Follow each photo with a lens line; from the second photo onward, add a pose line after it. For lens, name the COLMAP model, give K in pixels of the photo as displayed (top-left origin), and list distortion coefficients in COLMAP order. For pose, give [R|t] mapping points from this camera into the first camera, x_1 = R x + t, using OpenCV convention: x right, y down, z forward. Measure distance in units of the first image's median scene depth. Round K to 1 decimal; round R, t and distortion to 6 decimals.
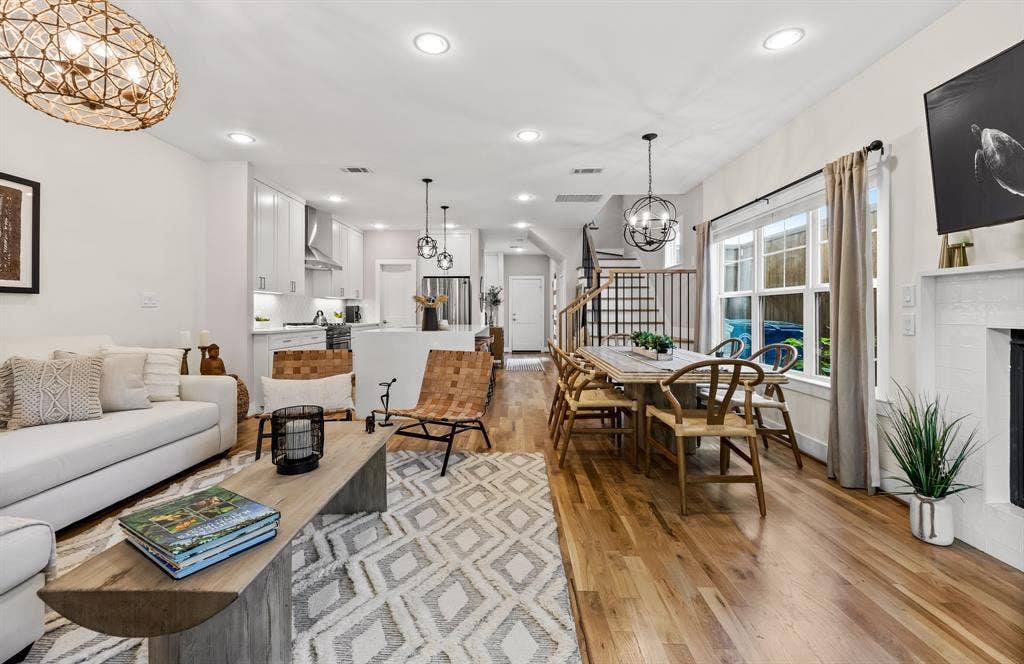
lens RADIAL K [[433.8, 0, 503.3], [0, 433.8, 313.4], [0, 0, 1]] dist [-0.007277, -0.000274]
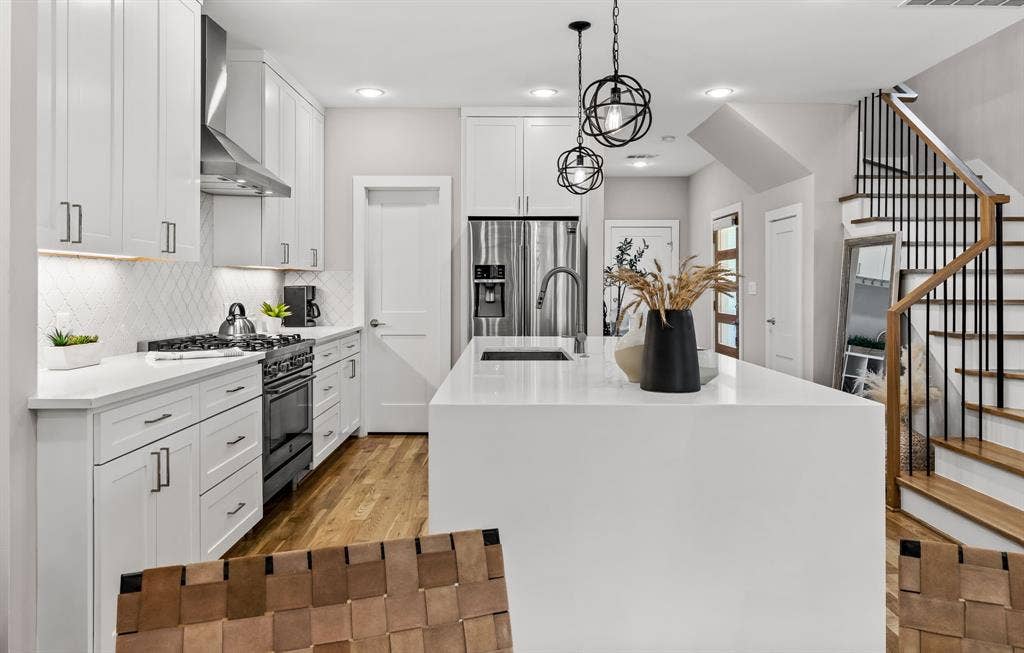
lens RADIAL K [[717.4, 0, 511.9], [0, 717.4, 283.4], [0, 0, 1]] dist [-0.005155, 0.003108]
pose [[0.999554, 0.001142, 0.029854, -0.266206], [-0.000948, 0.999978, -0.006527, -0.025487], [-0.029861, 0.006496, 0.999533, 0.491958]]
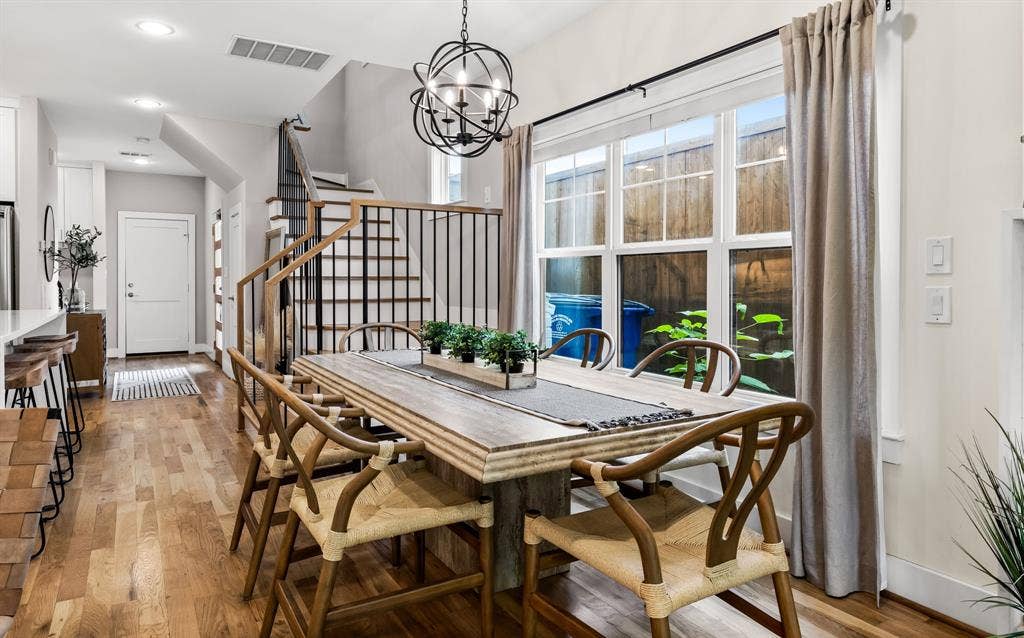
lens RADIAL K [[610.8, 0, 515.5], [0, 610.8, 285.7], [0, 0, 1]] dist [0.002241, -0.004231]
pose [[0.831670, -0.005395, 0.555244, 0.005337], [0.001716, 0.999973, 0.007147, -0.003529], [-0.555267, -0.004991, 0.831657, 0.299197]]
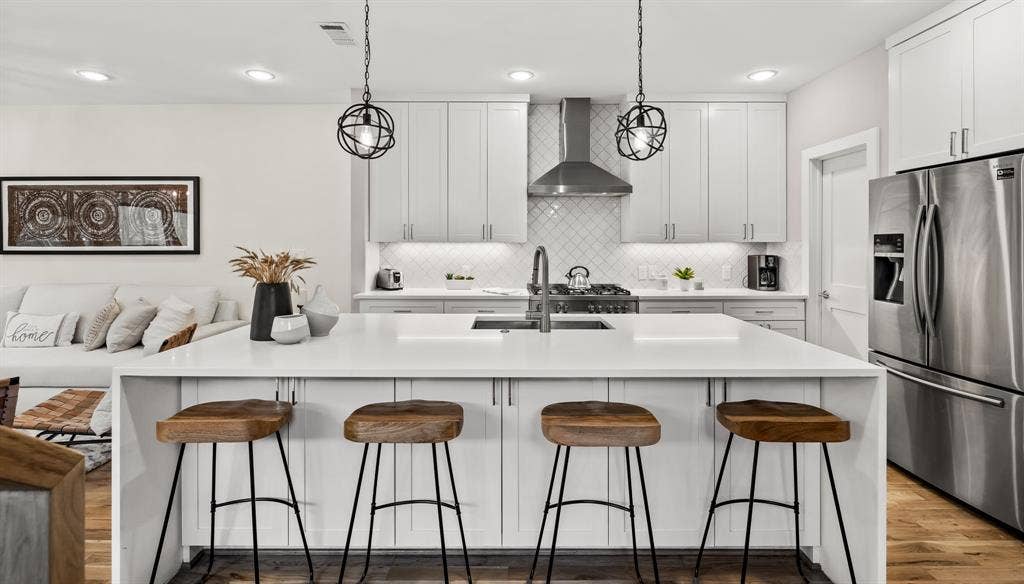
lens RADIAL K [[453.1, 0, 513.4], [0, 453.1, 242.2], [0, 0, 1]] dist [-0.005190, -0.000449]
pose [[0.037566, -0.004560, -0.999284, 0.251358], [-0.003449, 0.999983, -0.004693, -0.046852], [0.999288, 0.003622, 0.037550, 1.128158]]
